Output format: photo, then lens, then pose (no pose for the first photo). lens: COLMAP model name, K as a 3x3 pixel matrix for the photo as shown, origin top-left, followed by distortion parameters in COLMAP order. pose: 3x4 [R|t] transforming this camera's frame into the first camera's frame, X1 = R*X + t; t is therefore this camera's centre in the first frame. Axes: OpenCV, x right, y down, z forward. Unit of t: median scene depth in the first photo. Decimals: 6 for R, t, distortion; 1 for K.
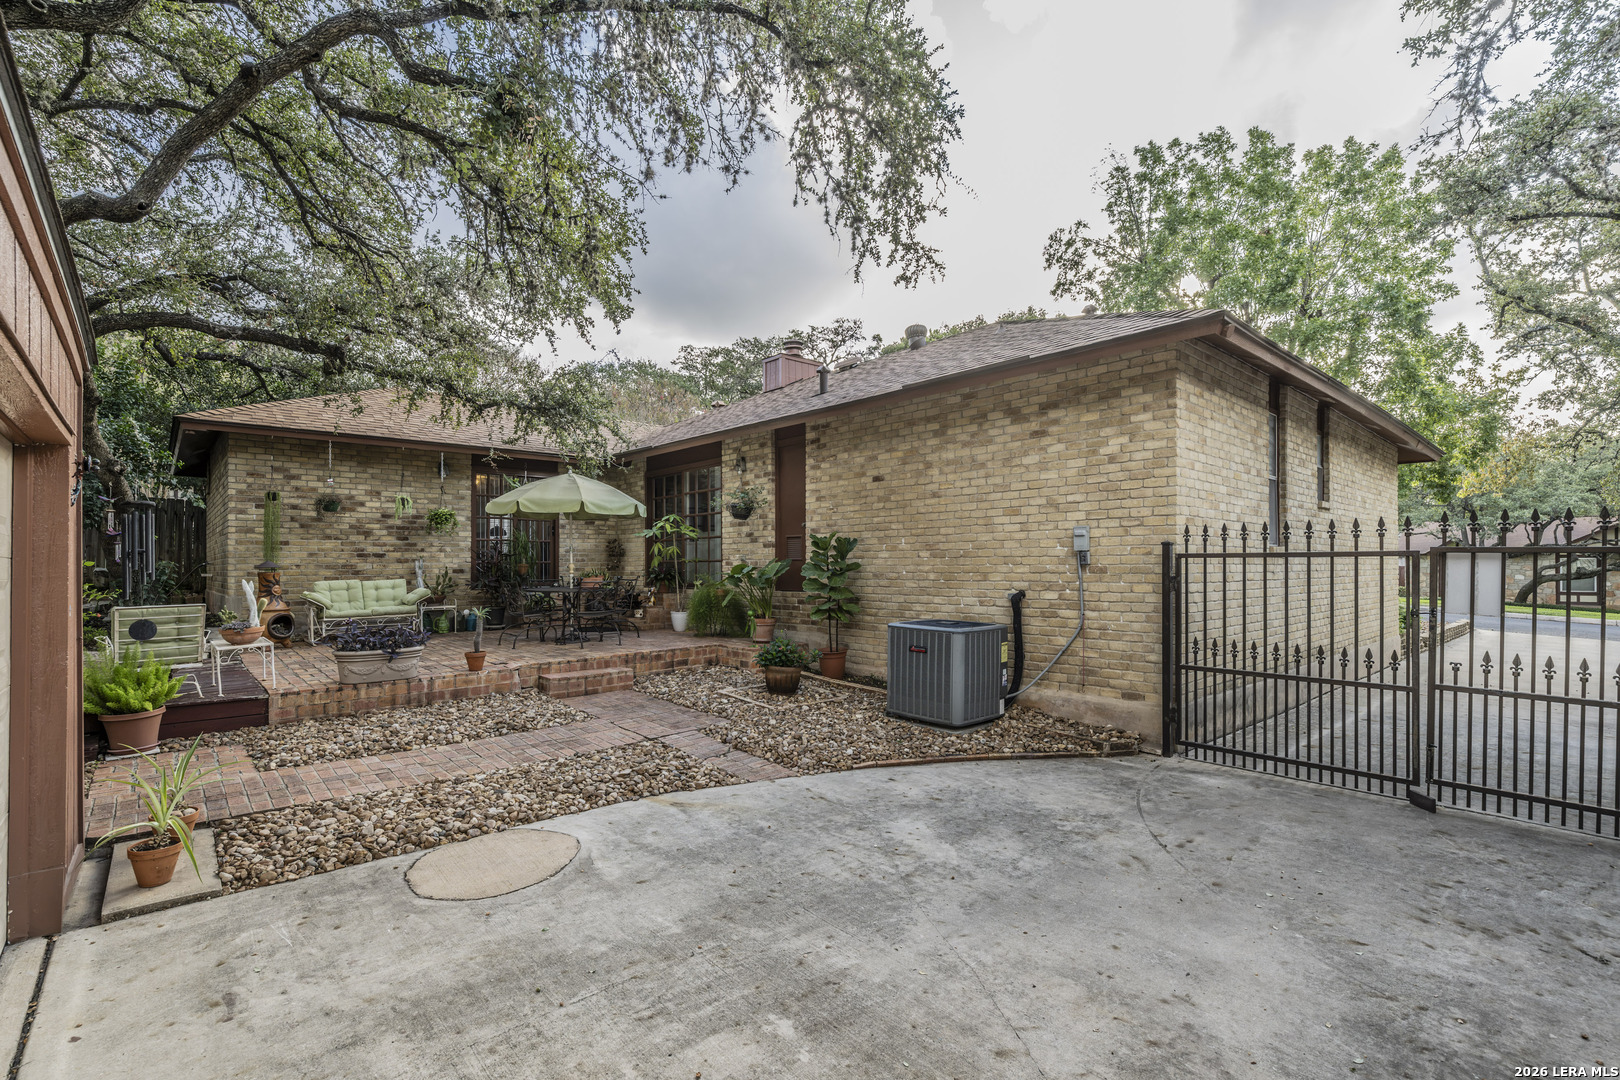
lens RADIAL K [[730.4, 0, 783.5], [0, 730.4, 563.0], [0, 0, 1]] dist [-0.001713, 0.000557]
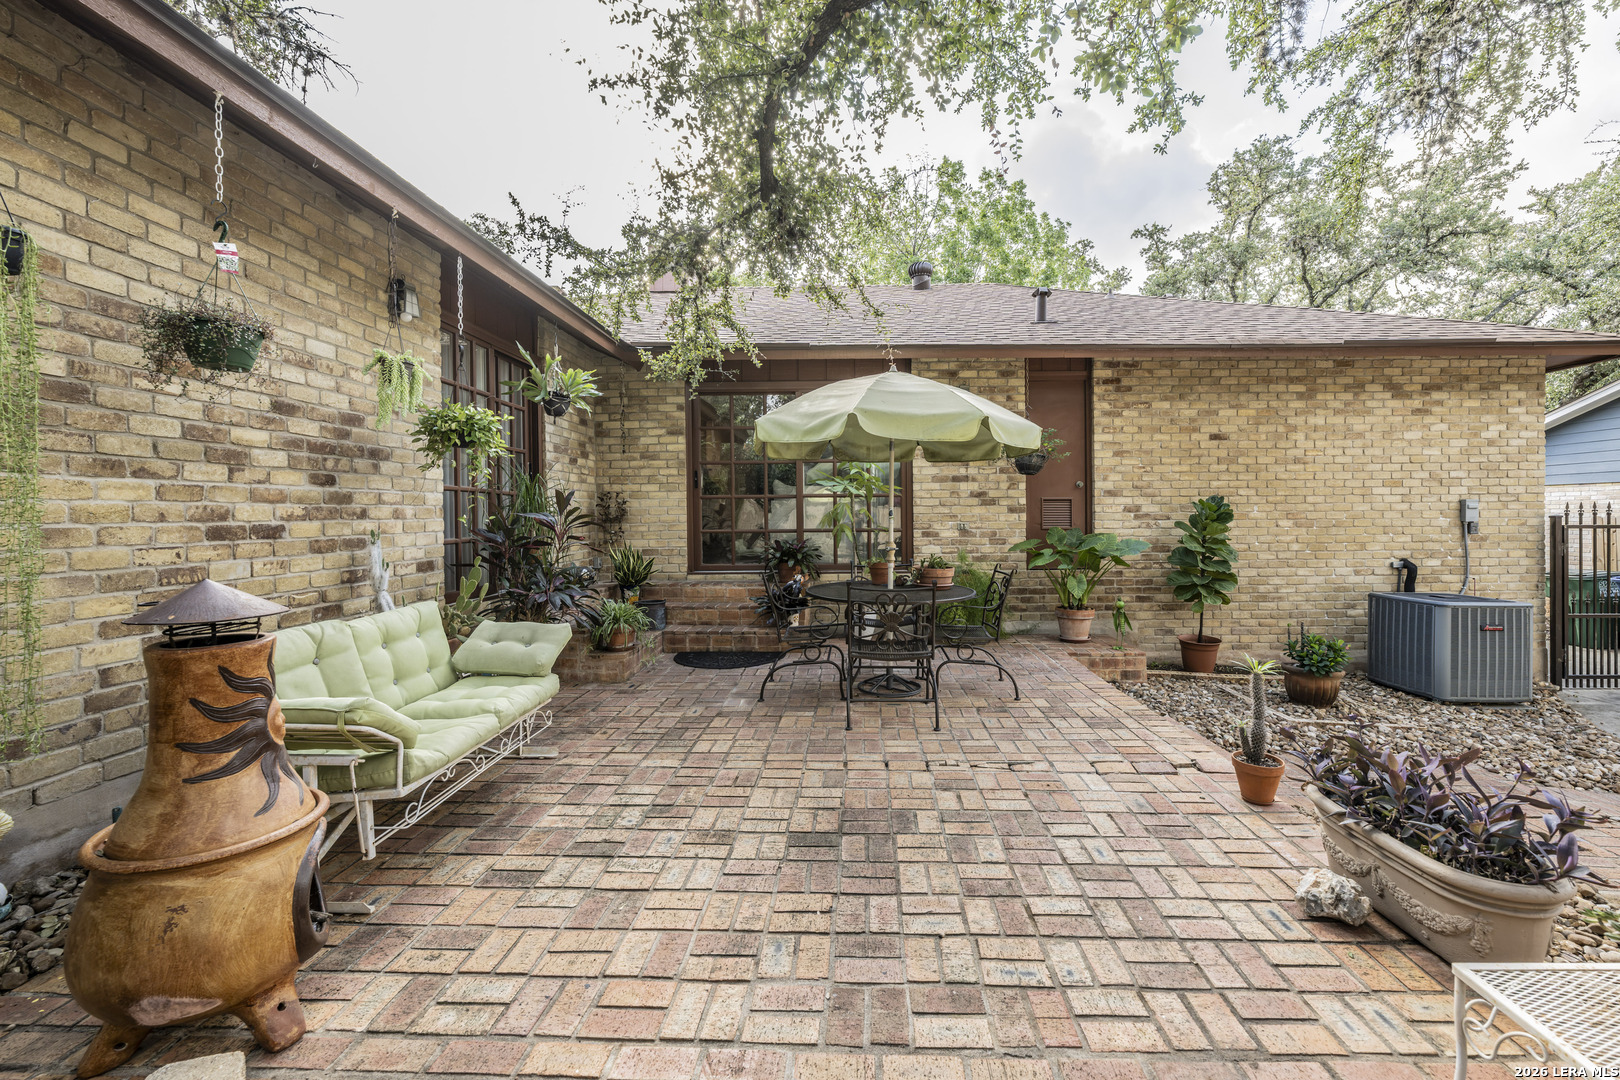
lens RADIAL K [[677.1, 0, 840.2], [0, 677.1, 522.3], [0, 0, 1]] dist [-0.000066, -0.000164]
pose [[0.658316, -0.008193, 0.752698, -0.898265], [0.002524, 0.999959, 0.008677, -0.024198], [-0.752738, -0.003812, 0.658309, 0.925375]]
